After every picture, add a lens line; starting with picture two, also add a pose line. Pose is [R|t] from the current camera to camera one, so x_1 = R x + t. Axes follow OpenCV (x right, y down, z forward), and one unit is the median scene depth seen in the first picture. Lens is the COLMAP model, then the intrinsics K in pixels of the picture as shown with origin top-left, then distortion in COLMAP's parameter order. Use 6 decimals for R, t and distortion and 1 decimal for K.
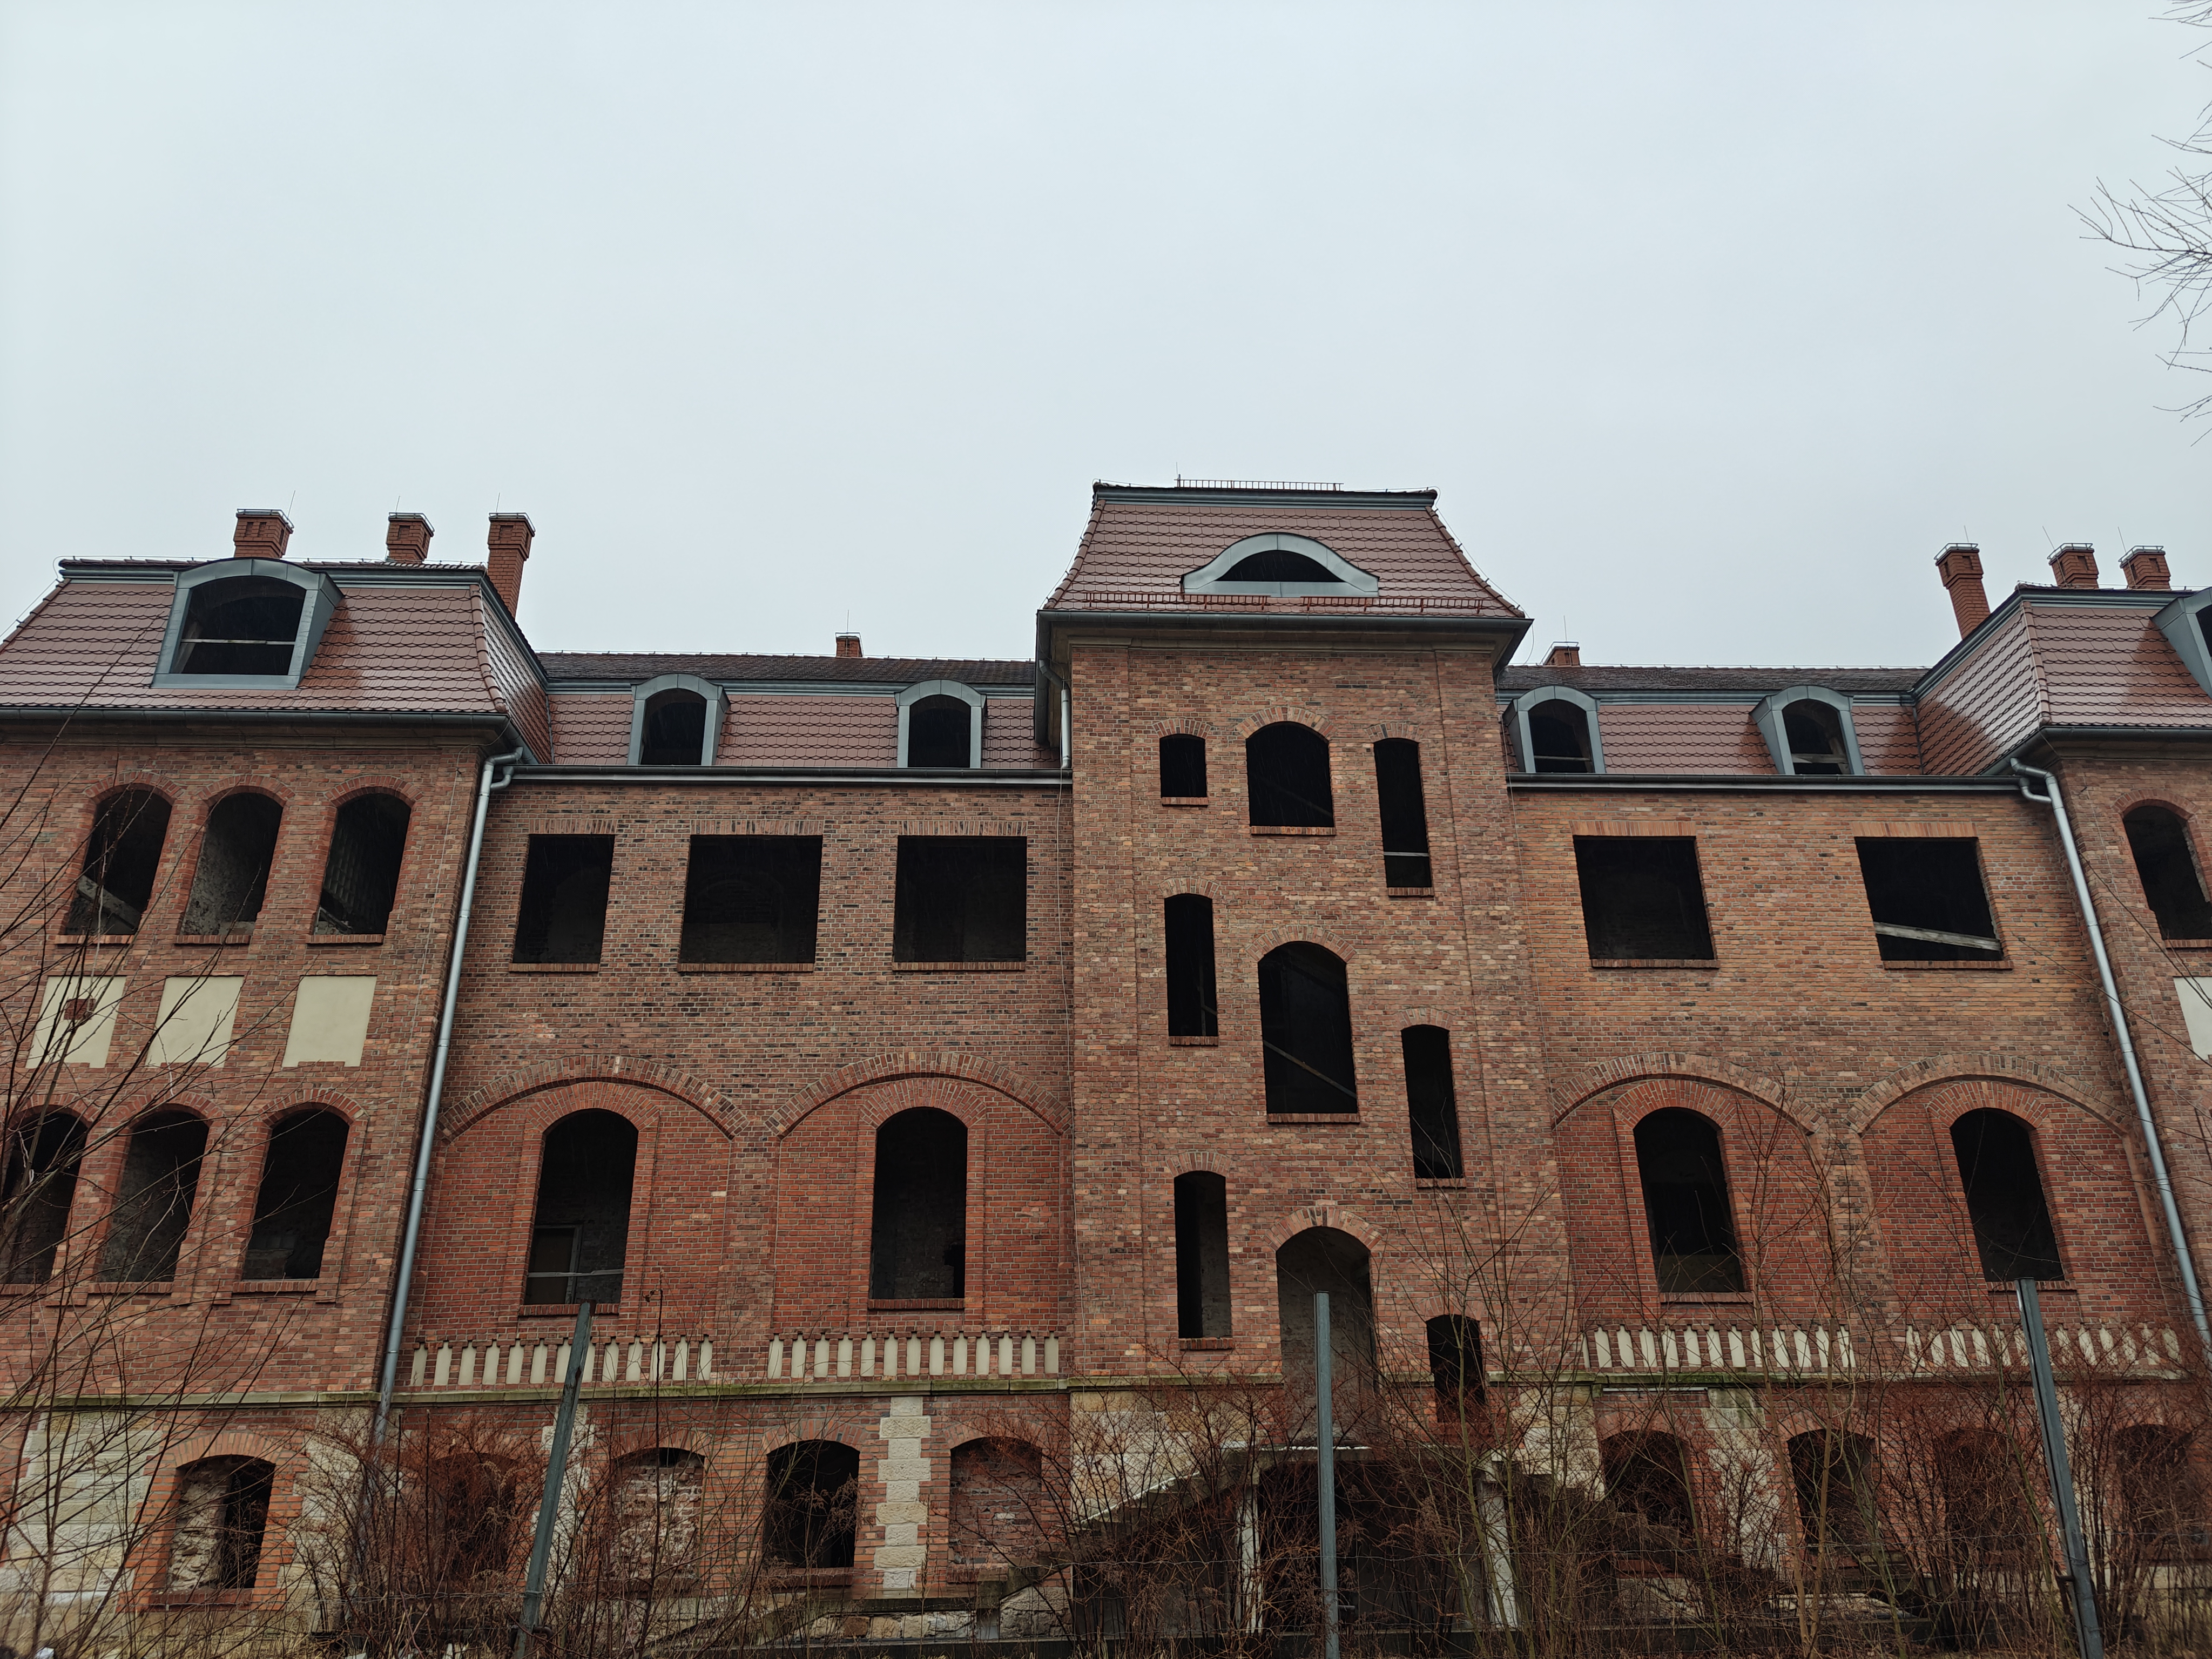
lens RADIAL K [[1502.6, 0, 1106.0], [0, 1502.6, 829.5], [0, 0, 1]] dist [-0.000235, -0.002072]
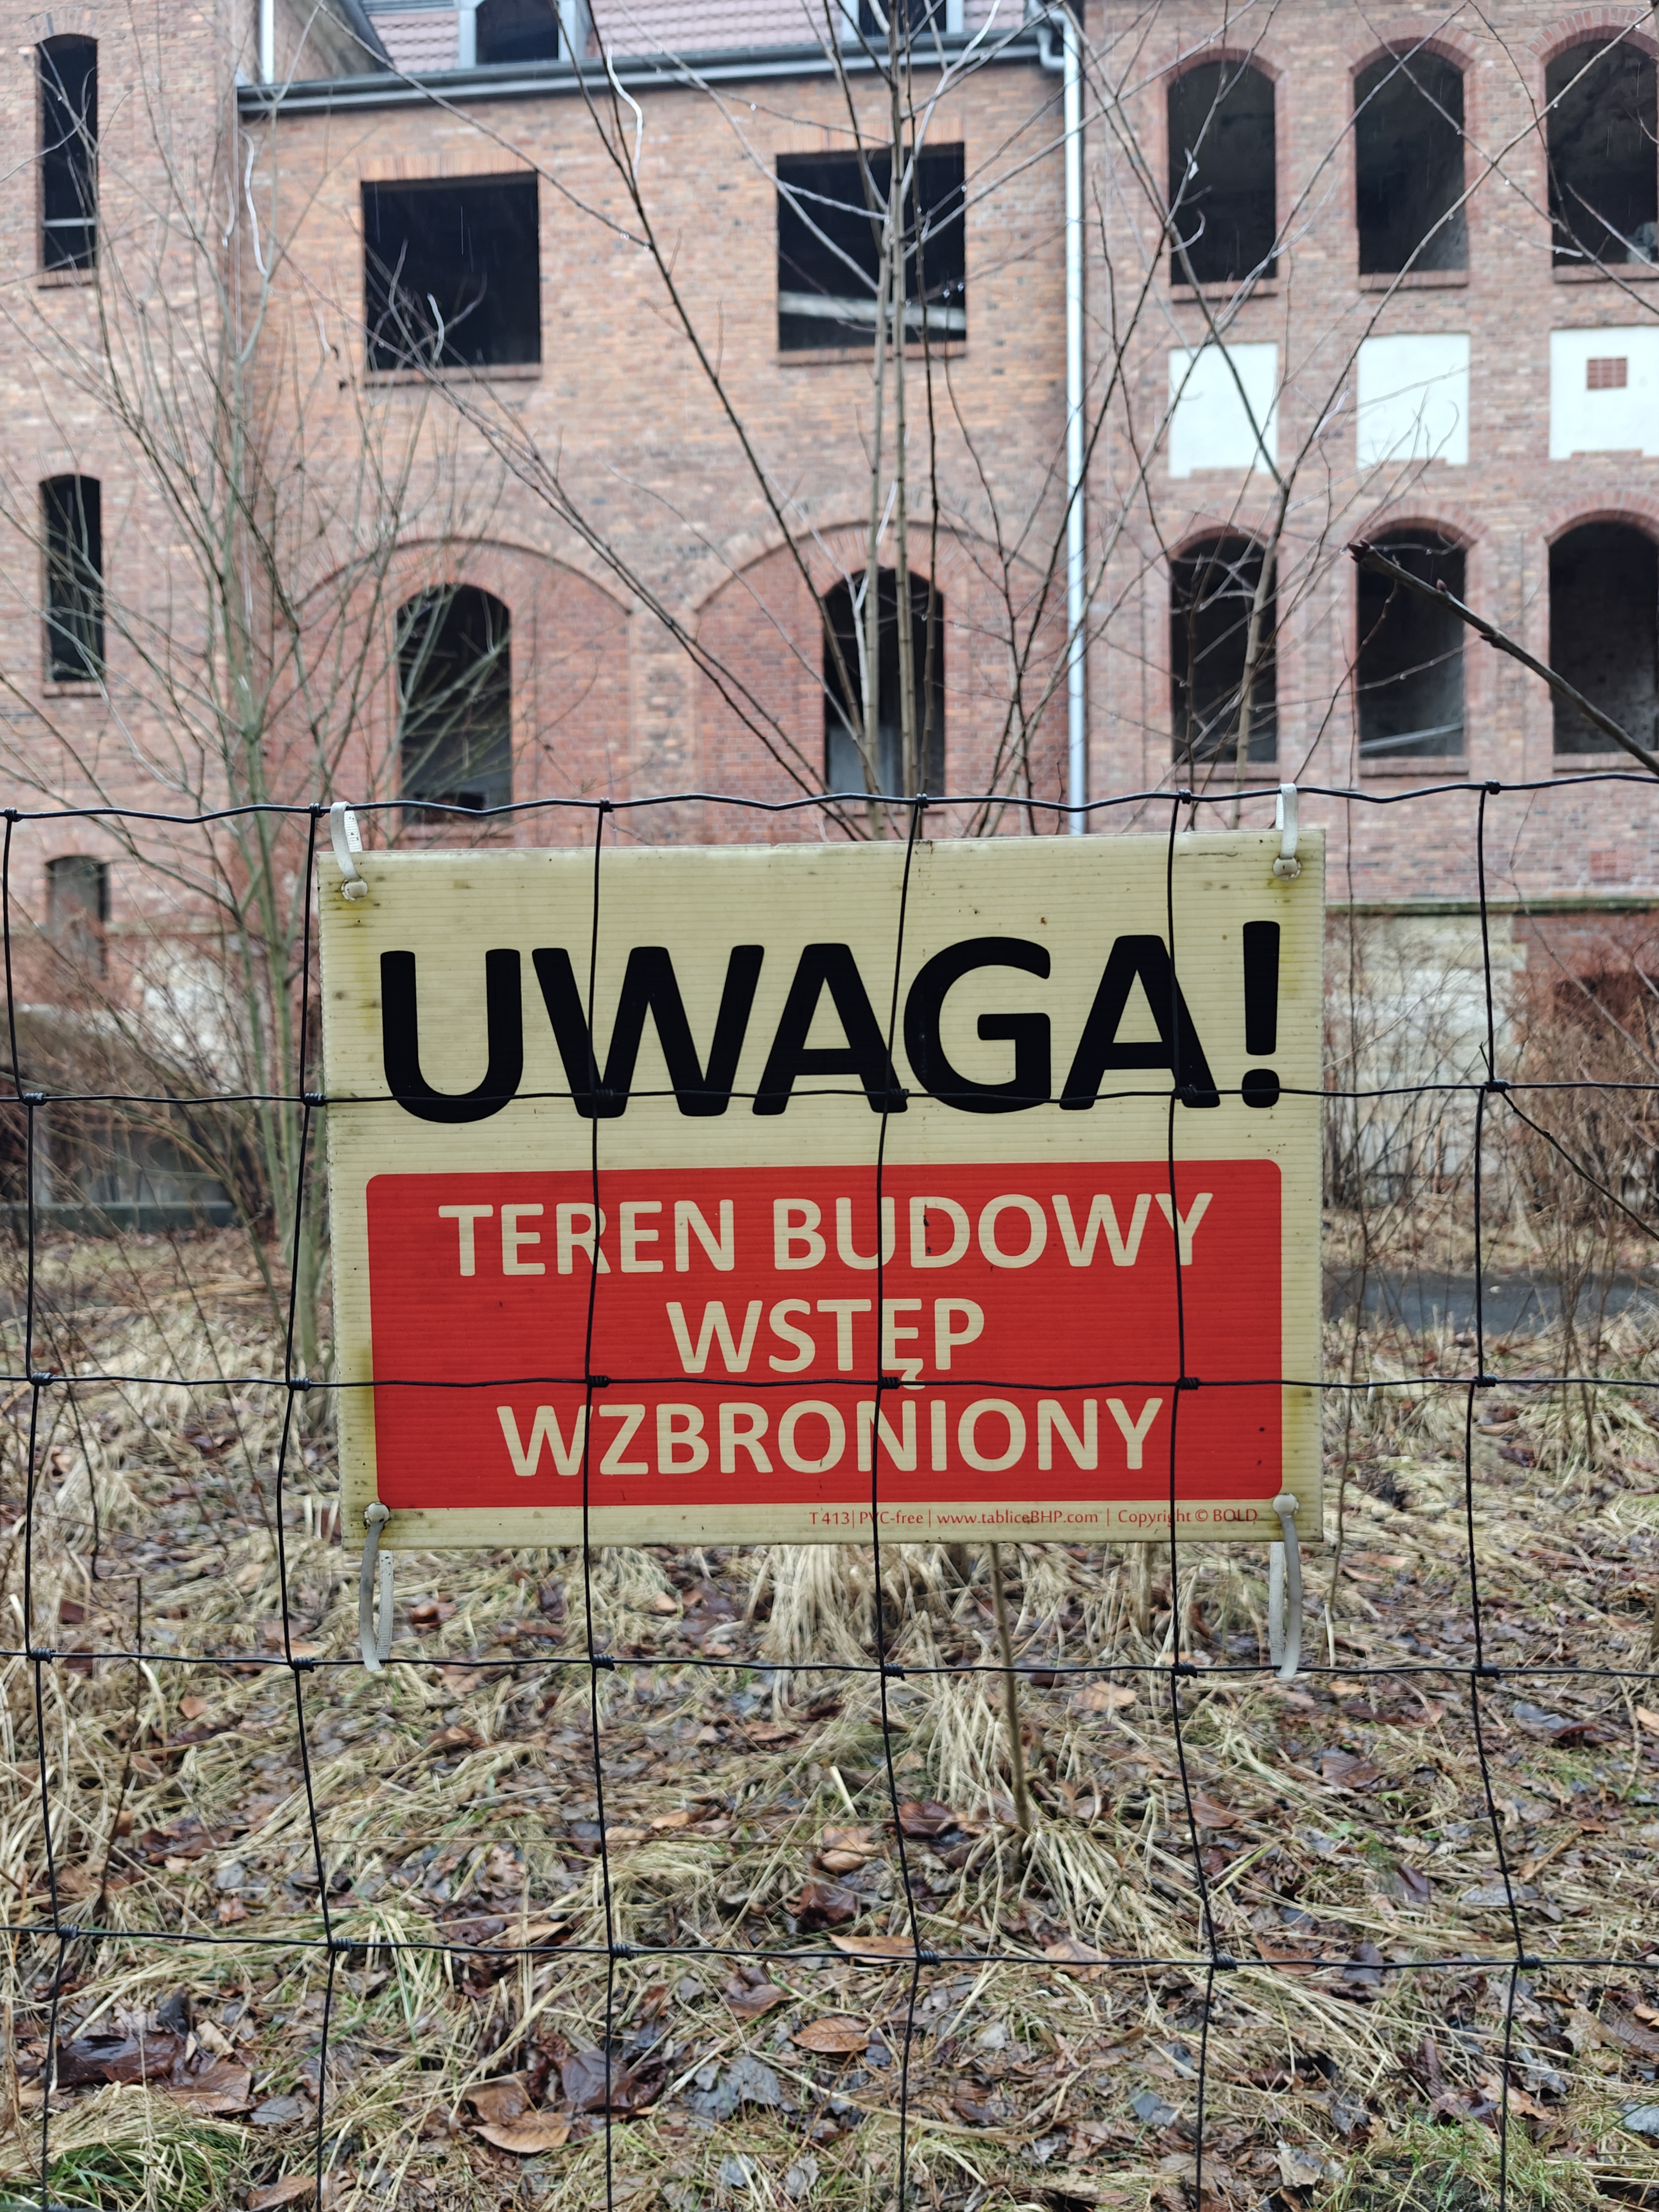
lens RADIAL K [[1502.6, 0, 829.5], [0, 1502.6, 1106.0], [0, 0, 1]] dist [-0.000235, -0.002072]
pose [[0.992643, 0.002408, -0.121055, 0.544776], [0.049177, 0.905604, 0.421263, 0.096871], [0.110642, -0.424117, 0.898823, 0.204768]]
